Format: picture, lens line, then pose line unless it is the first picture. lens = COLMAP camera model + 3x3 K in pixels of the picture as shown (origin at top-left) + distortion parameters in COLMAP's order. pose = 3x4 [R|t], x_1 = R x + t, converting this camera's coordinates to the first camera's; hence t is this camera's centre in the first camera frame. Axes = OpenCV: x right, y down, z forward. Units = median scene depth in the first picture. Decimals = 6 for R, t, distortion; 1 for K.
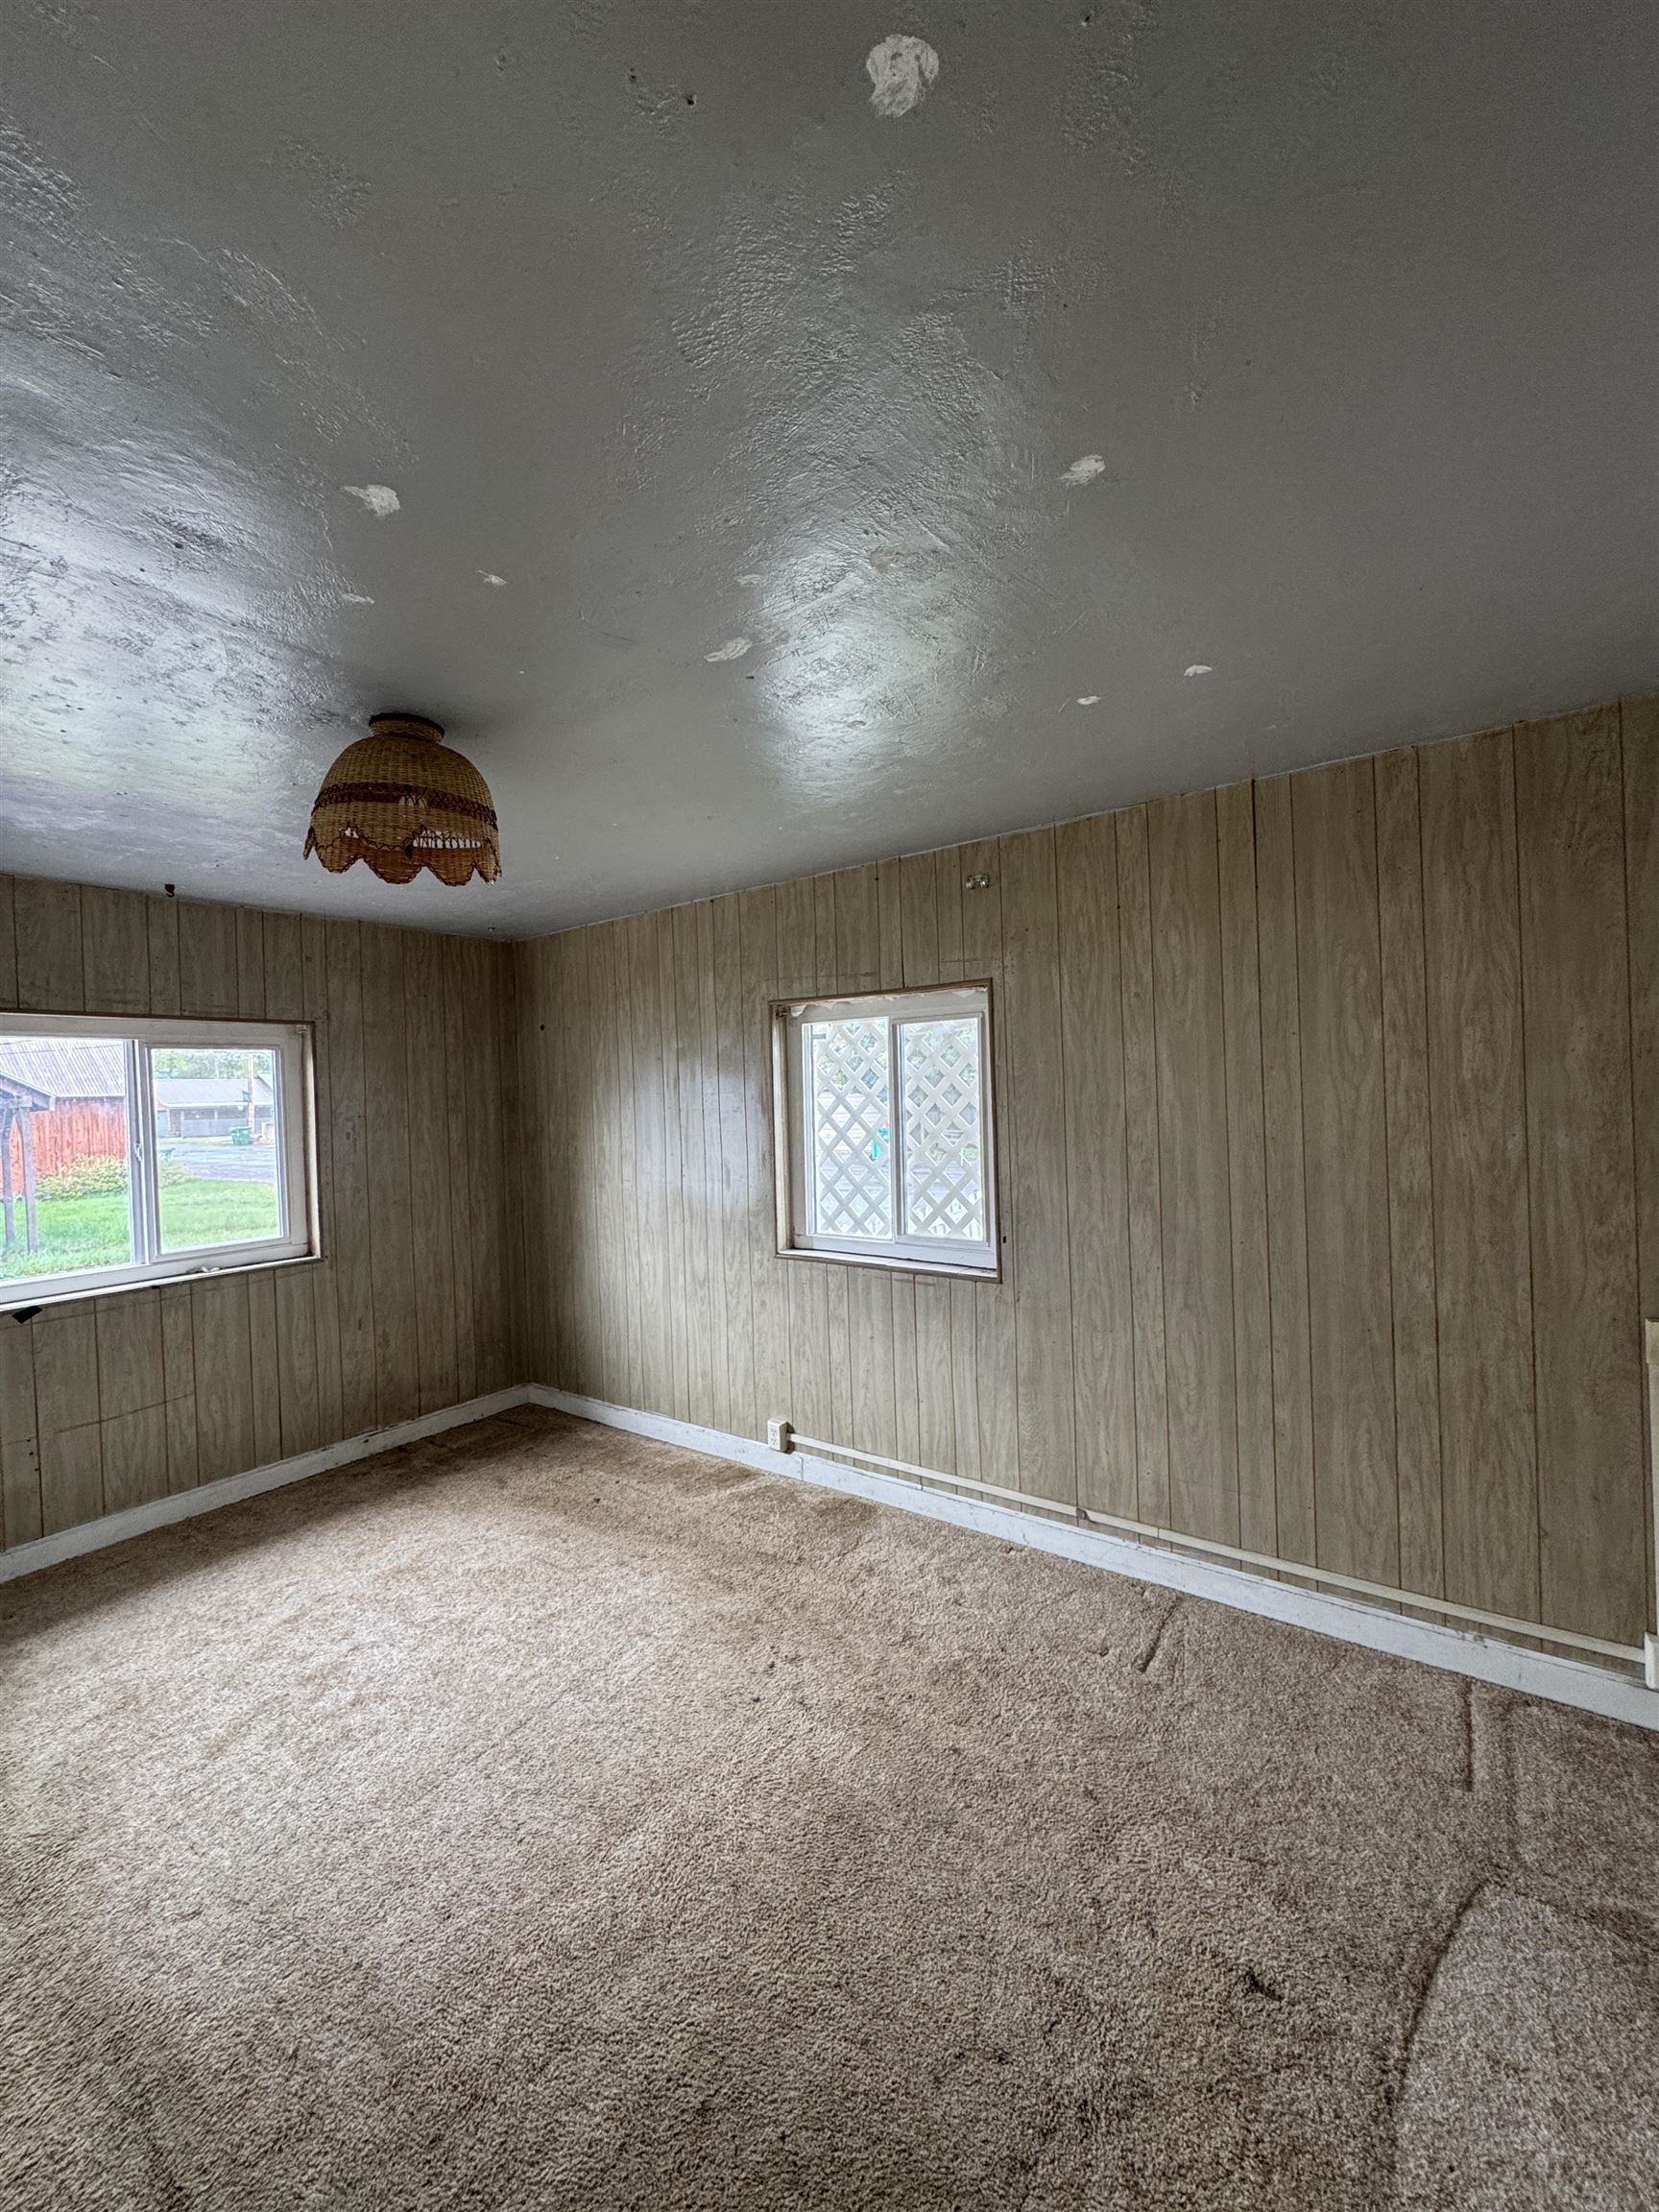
lens RADIAL K [[885.5, 0, 831.7], [0, 885.5, 1104.8], [0, 0, 1]] dist [-0.002050, 0.001594]
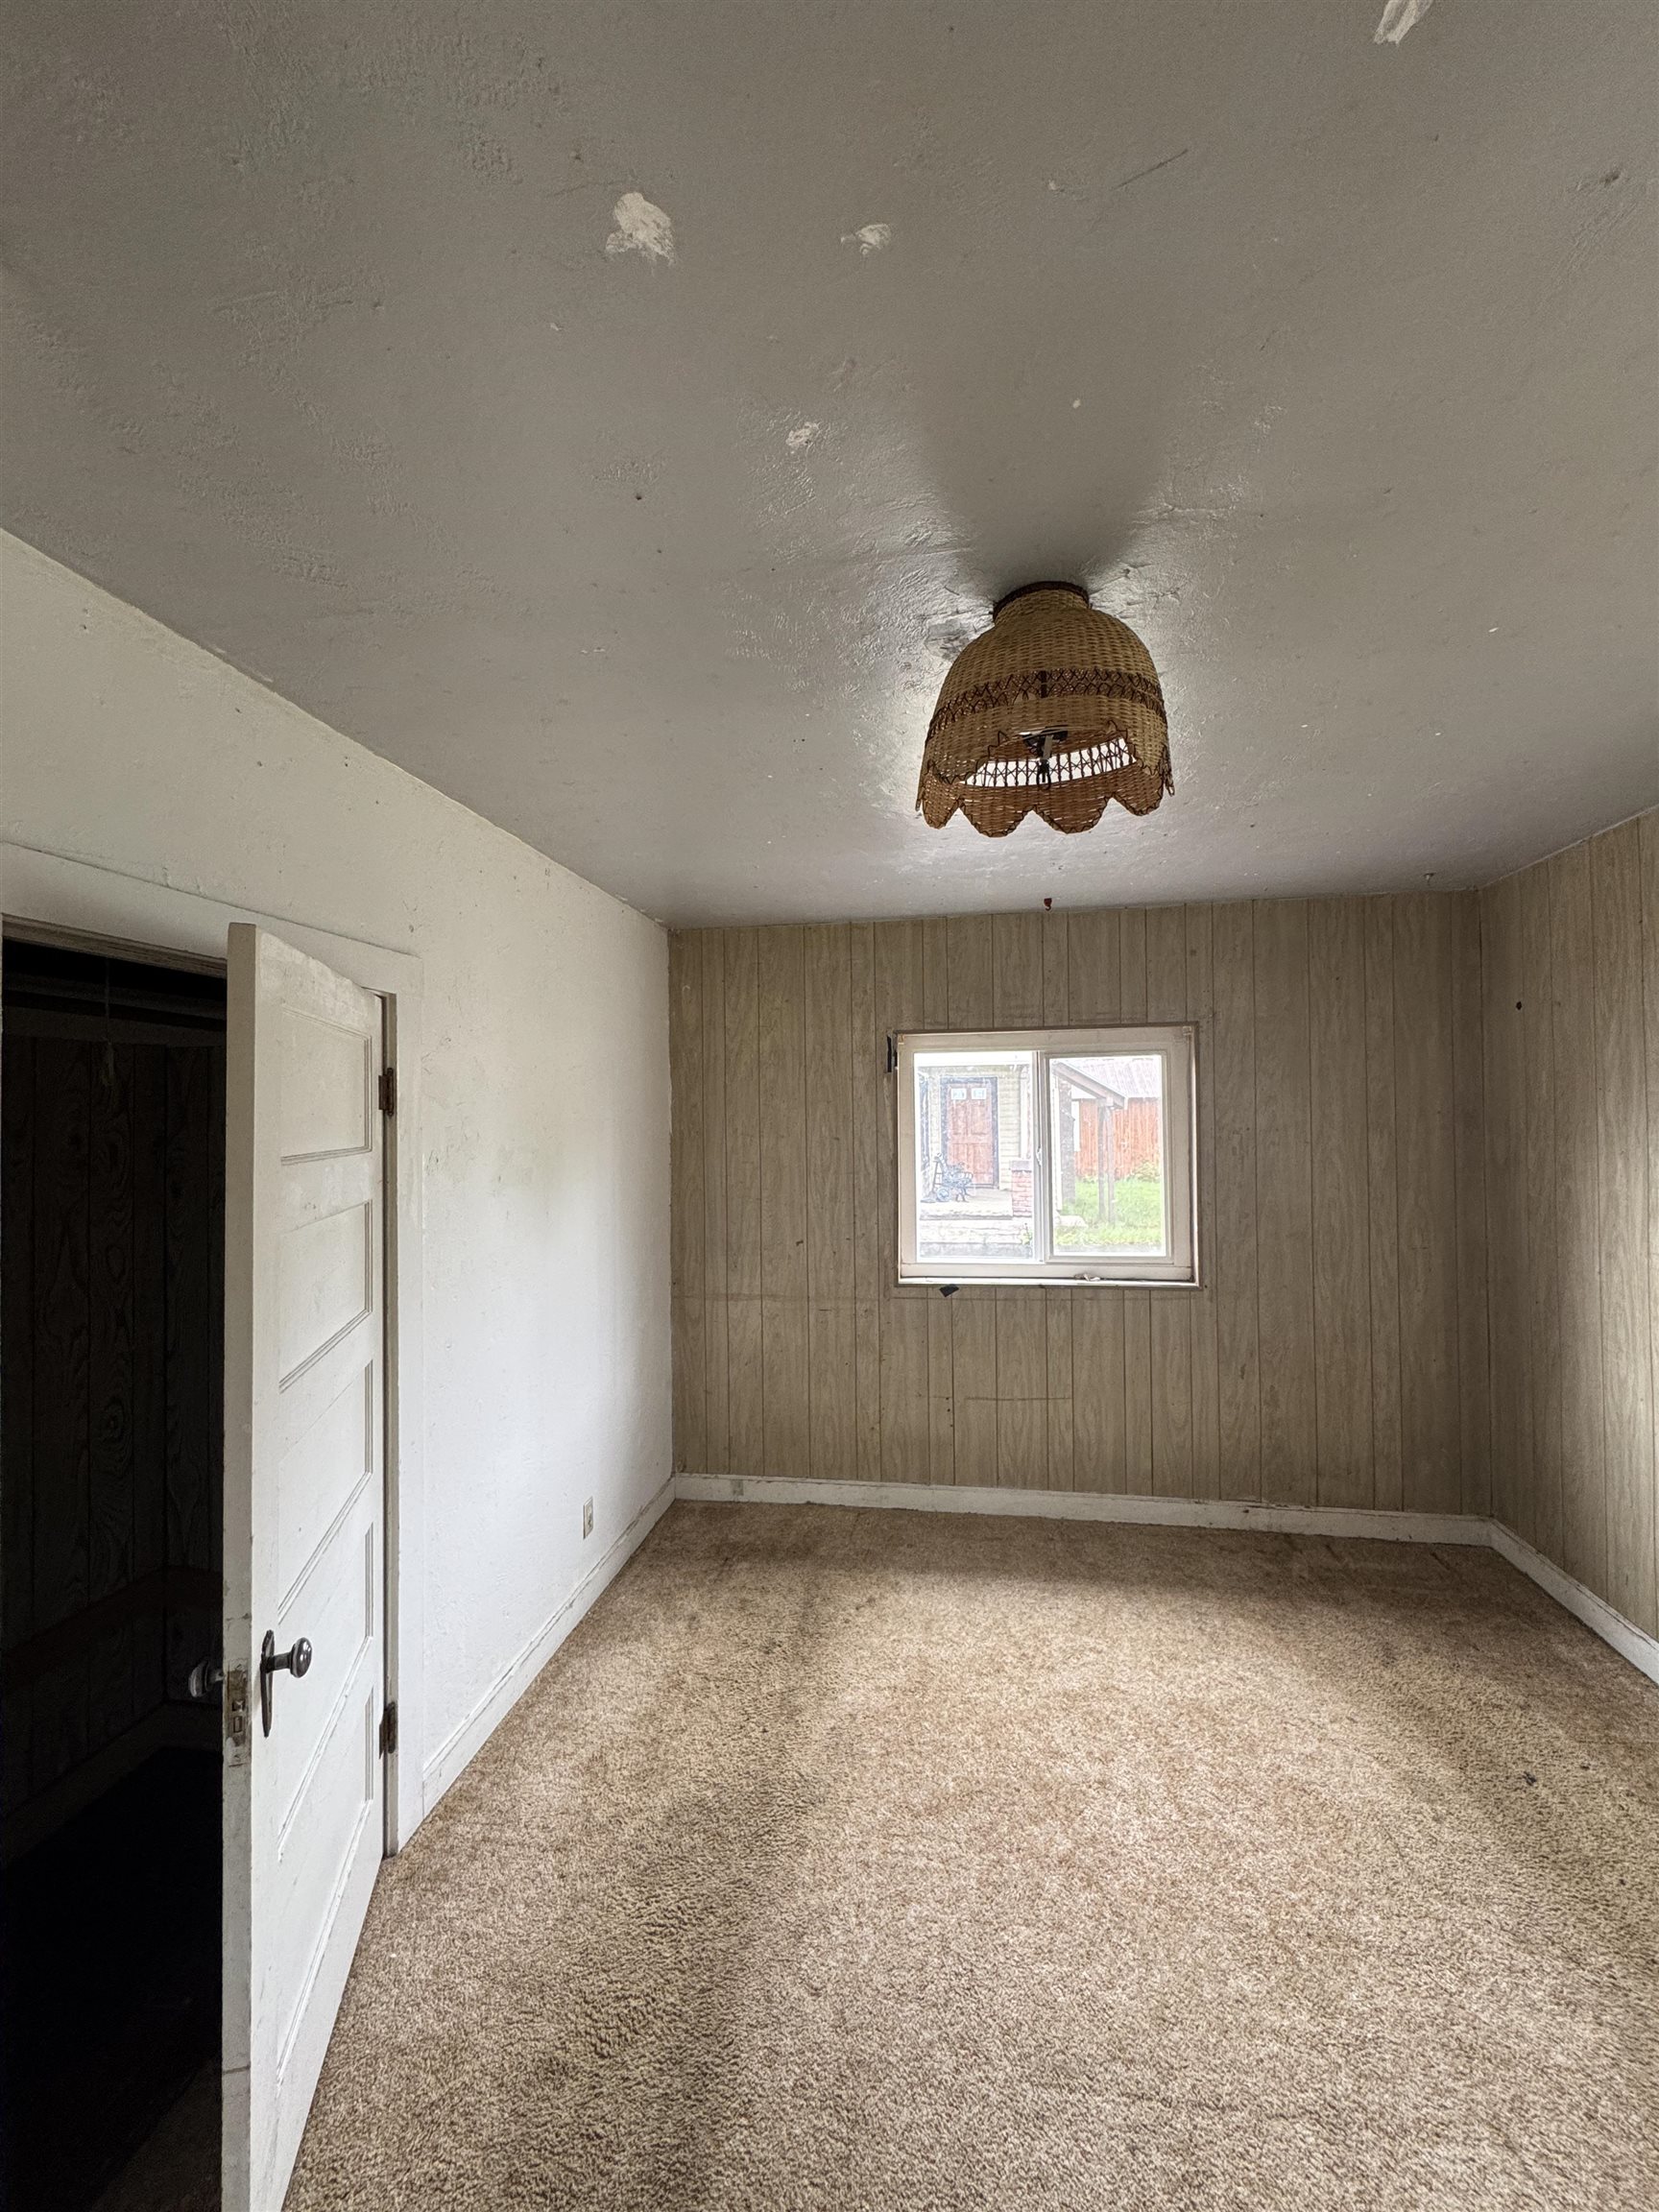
lens RADIAL K [[885.5, 0, 831.8], [0, 885.5, 1102.3], [0, 0, 1]] dist [-0.002050, 0.001594]
pose [[0.447107, 0.013841, -0.894373, 0.053944], [-0.009922, 0.999896, 0.010513, -0.018854], [0.894425, 0.004174, 0.447198, 0.276596]]
